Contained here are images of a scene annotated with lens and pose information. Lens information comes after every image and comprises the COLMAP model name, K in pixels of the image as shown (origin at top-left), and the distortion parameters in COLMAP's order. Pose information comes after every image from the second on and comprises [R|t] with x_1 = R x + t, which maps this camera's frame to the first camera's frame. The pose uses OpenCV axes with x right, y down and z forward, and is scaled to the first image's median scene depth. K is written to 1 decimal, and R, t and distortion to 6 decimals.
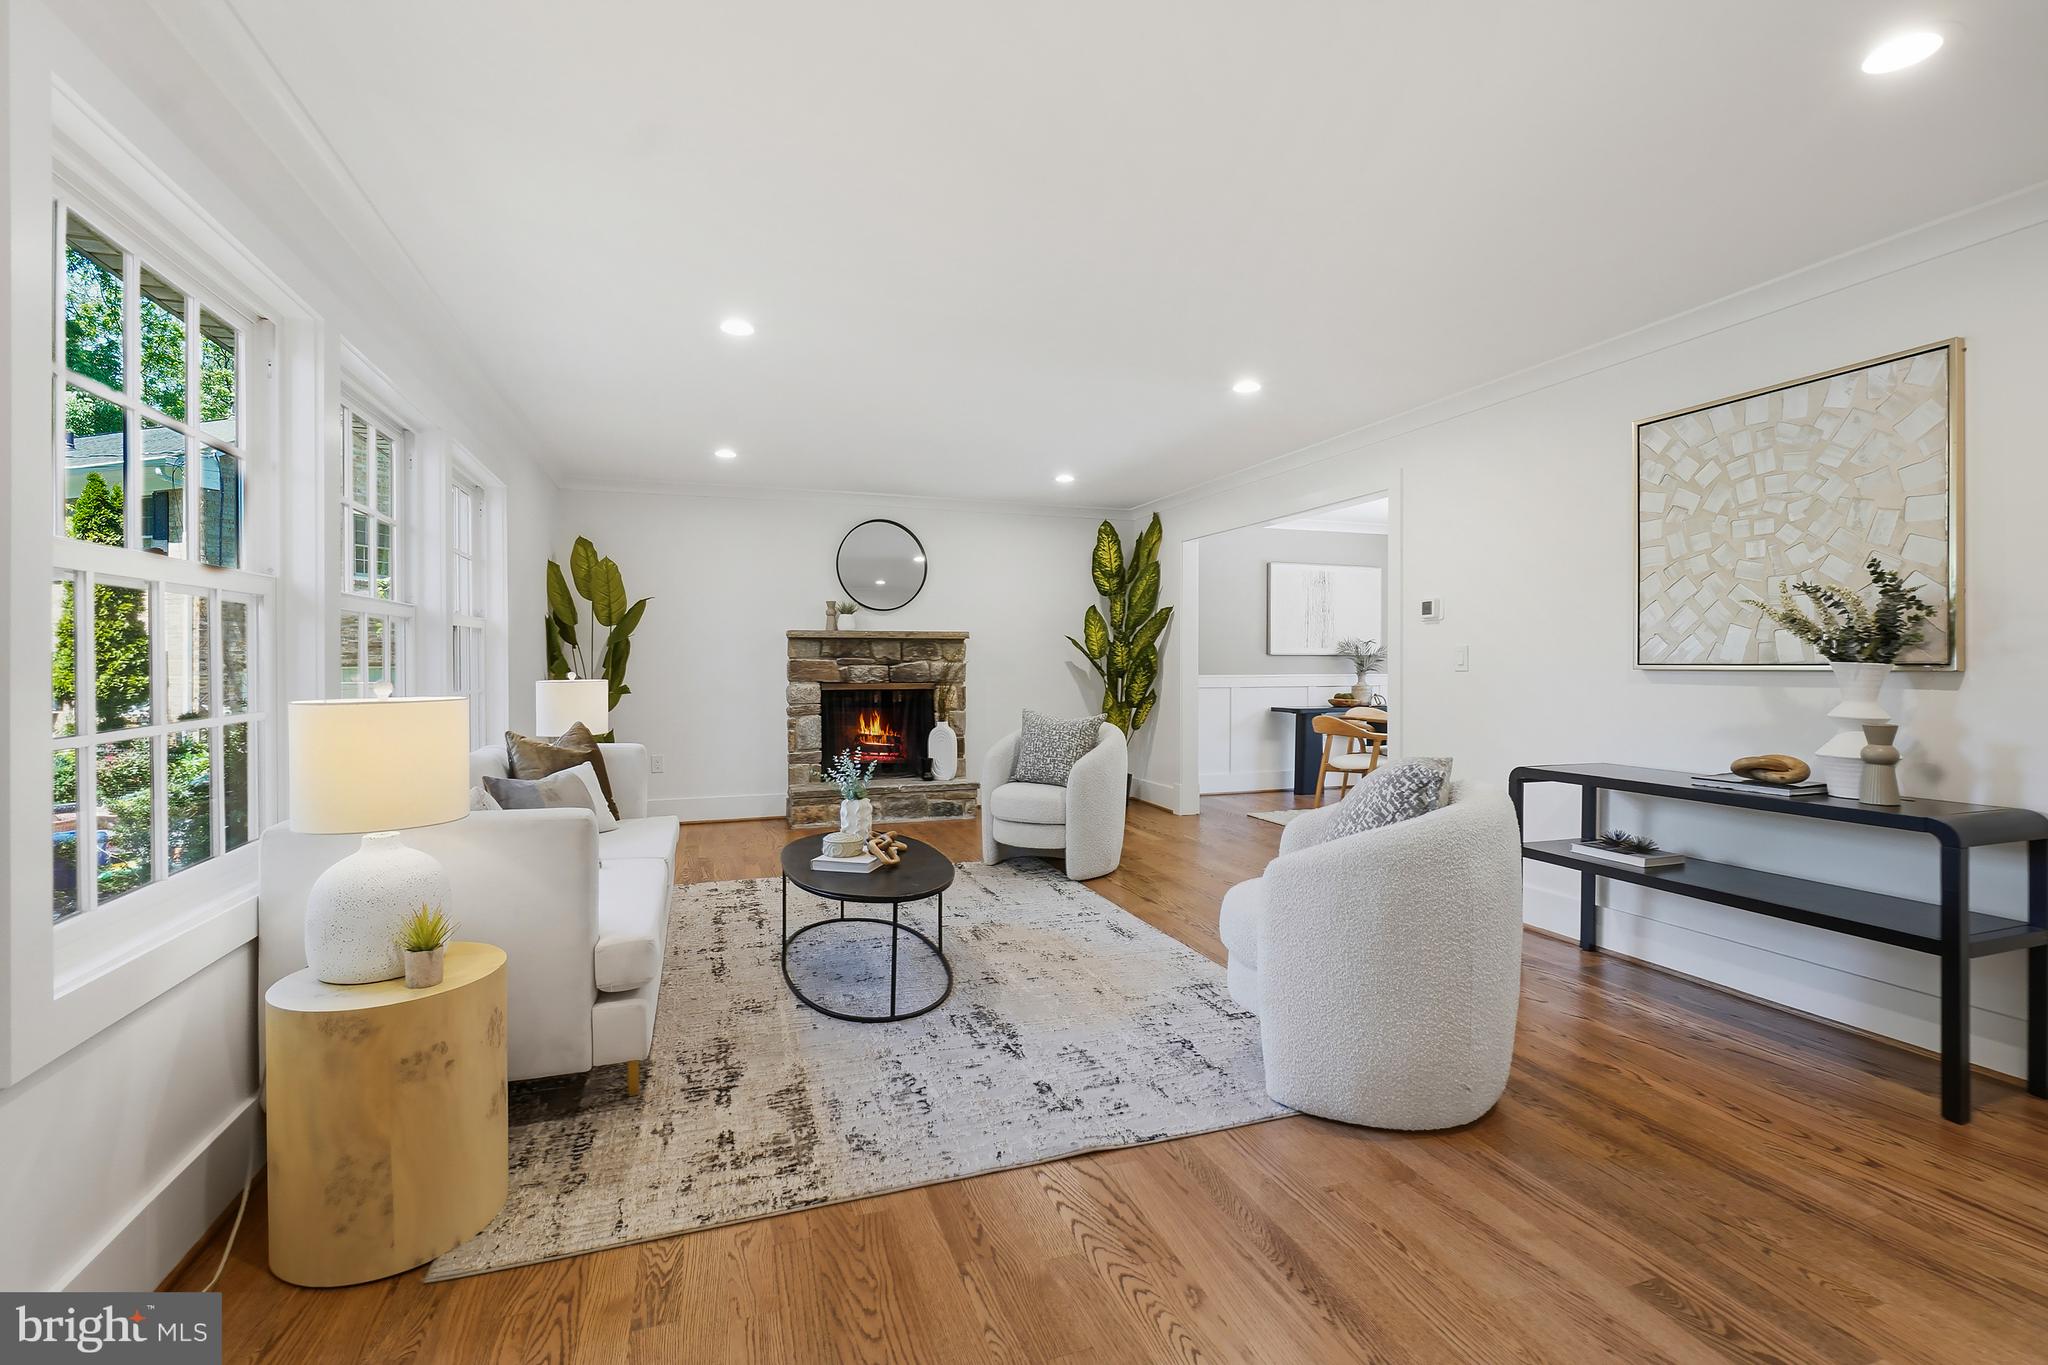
lens RADIAL K [[919.1, 0, 1014.1], [0, 919.1, 670.6], [0, 0, 1]] dist [-0.003325, -0.000981]
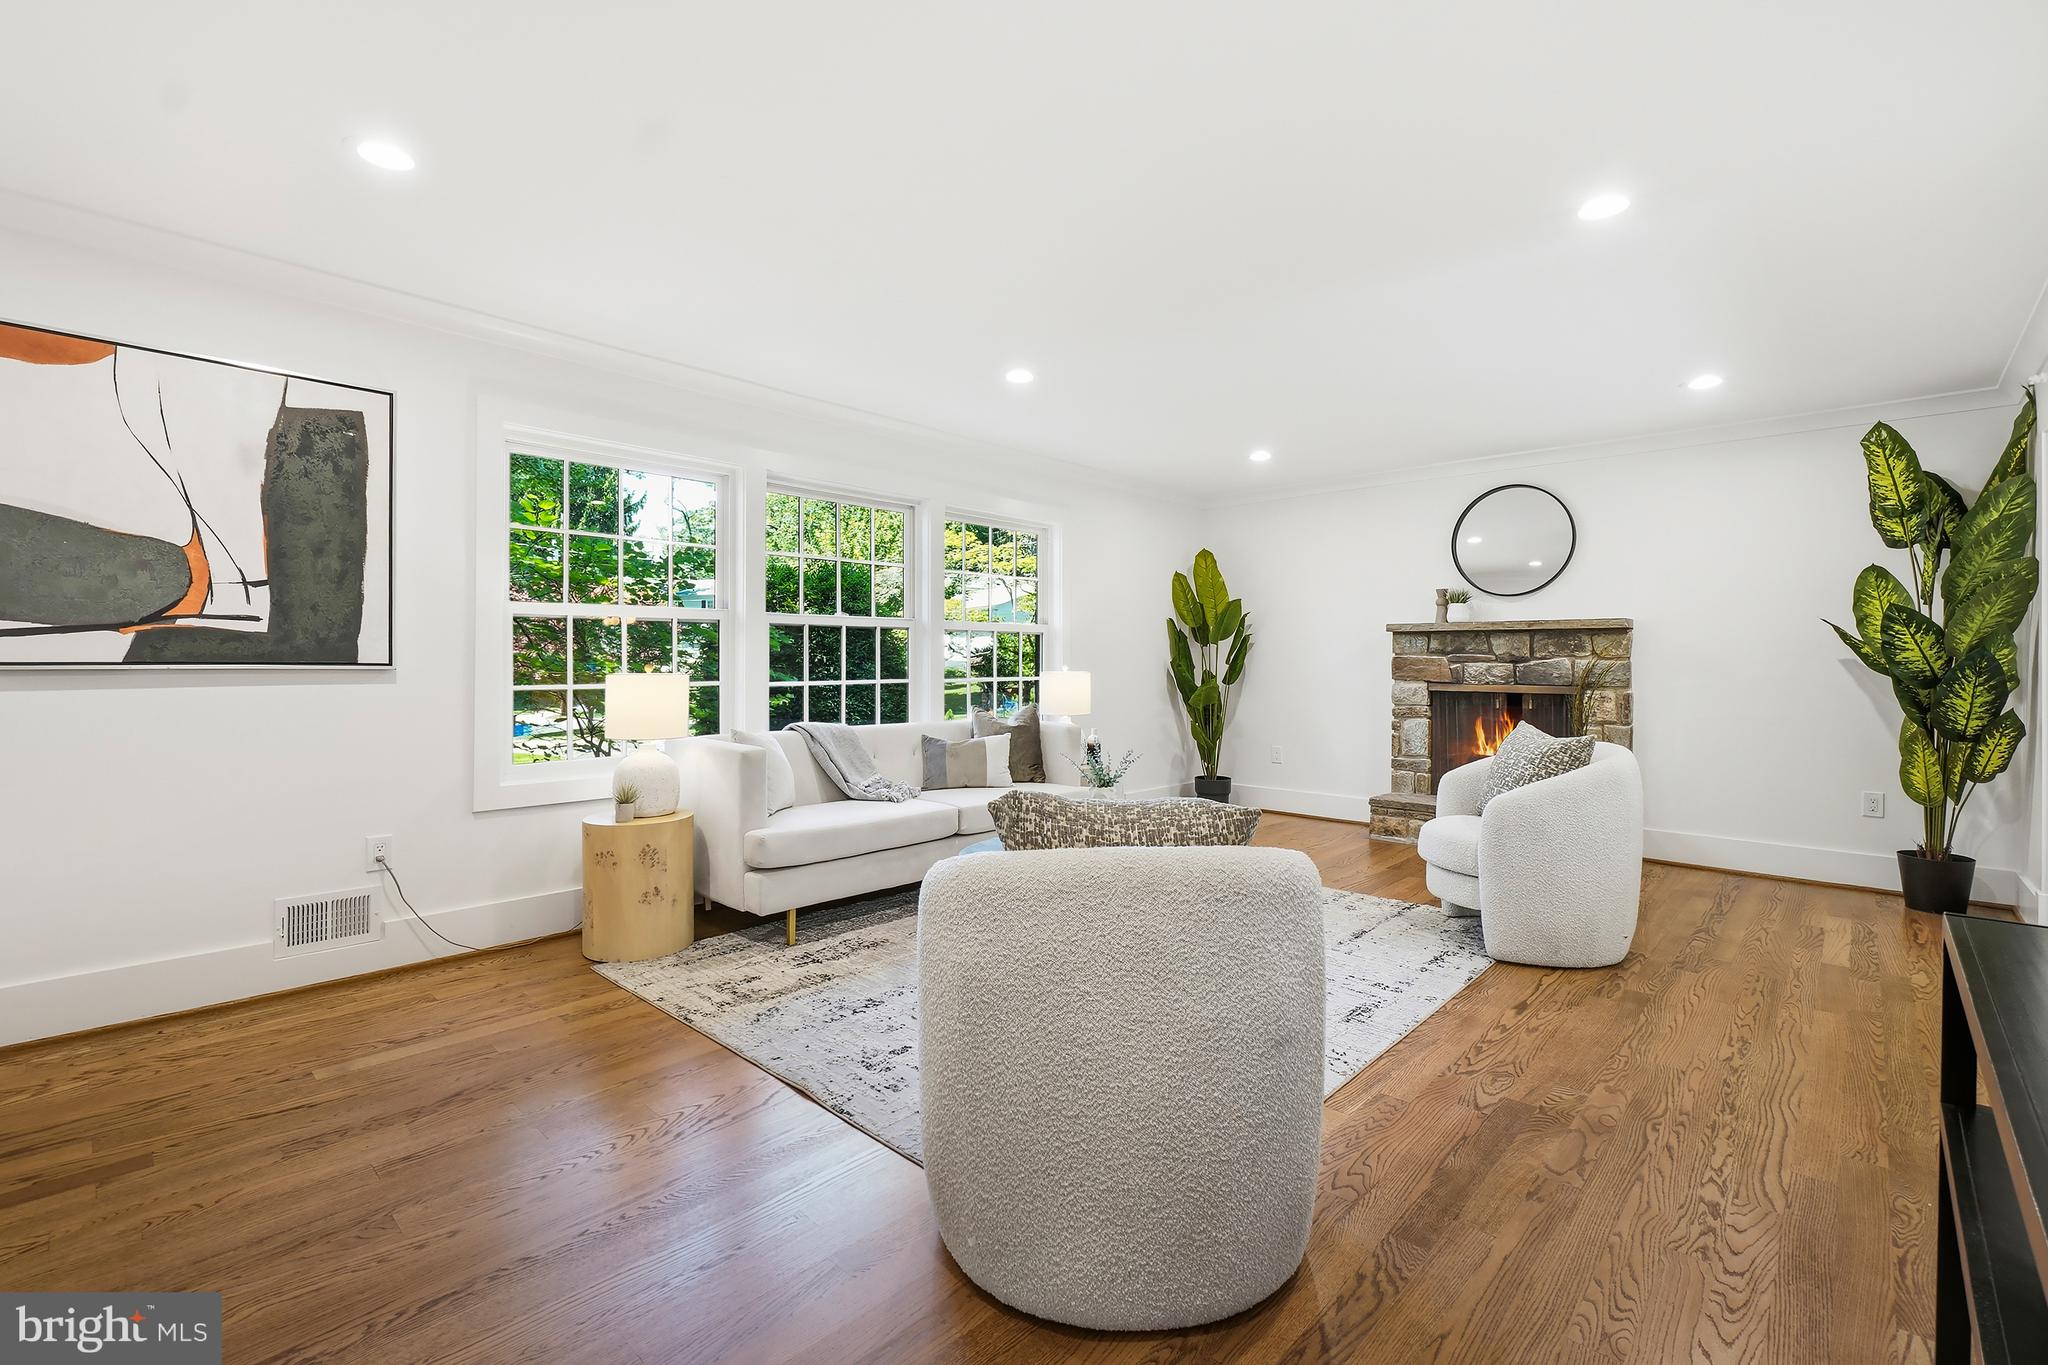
lens RADIAL K [[919.1, 0, 1014.7], [0, 919.1, 672.1], [0, 0, 1]] dist [-0.003325, -0.000981]
pose [[0.440429, 0.015393, -0.897656, 0.414489], [-0.012234, 0.999863, 0.011143, -0.001531], [0.897704, 0.006074, 0.440557, 0.253993]]
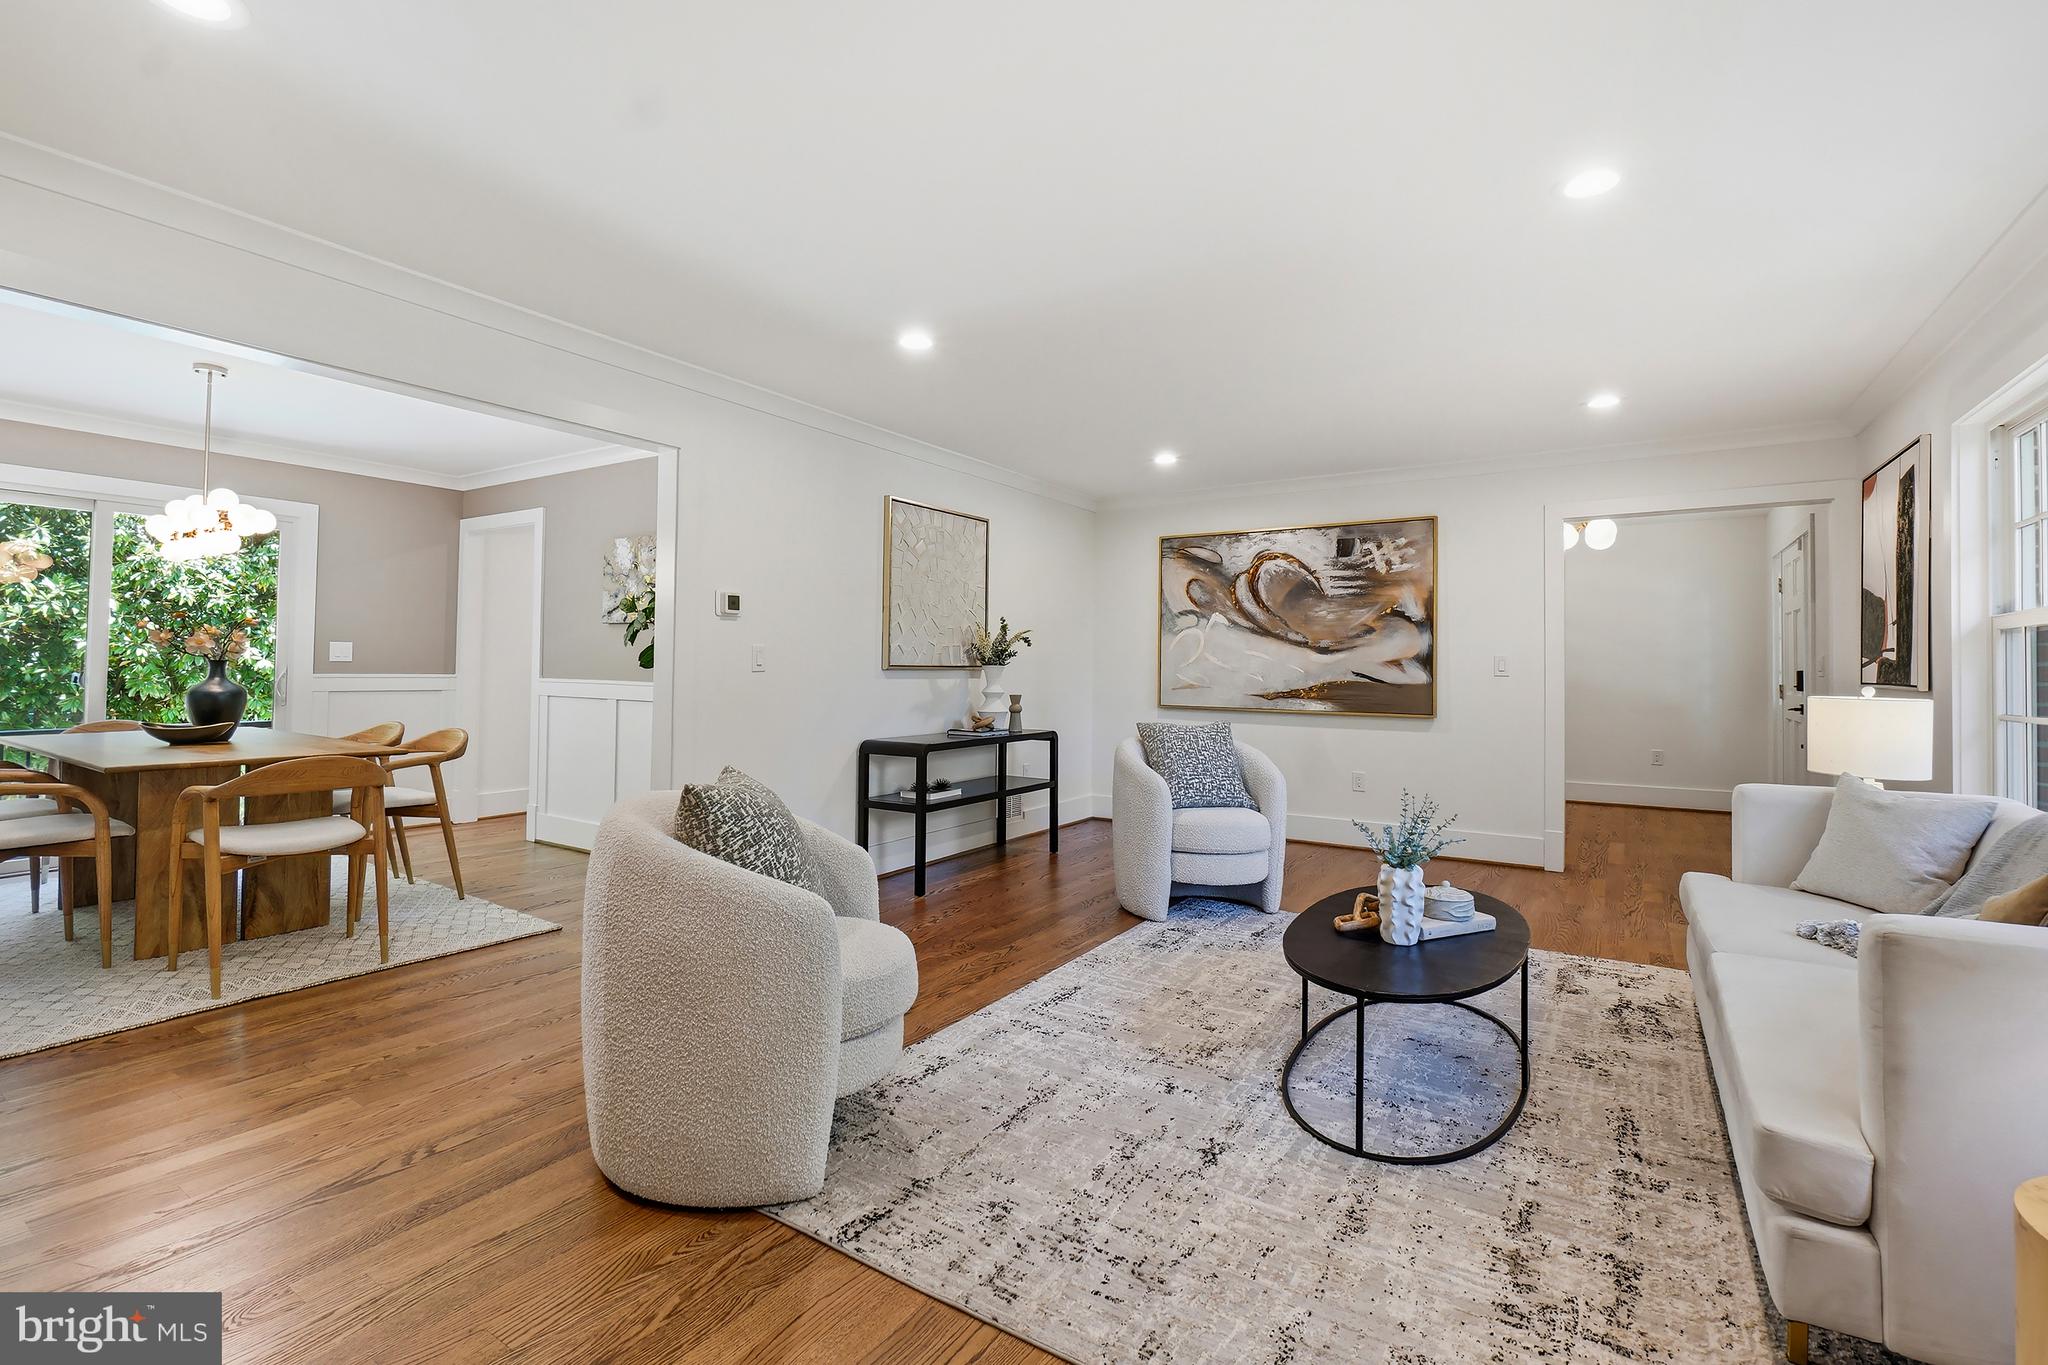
lens RADIAL K [[919.1, 0, 1014.9], [0, 919.1, 660.2], [0, 0, 1]] dist [-0.003325, -0.000981]
pose [[-0.618262, -0.001650, 0.785971, -0.309021], [-0.006514, 0.999974, -0.003025, -0.006944], [-0.785945, -0.006990, -0.618257, 0.956908]]
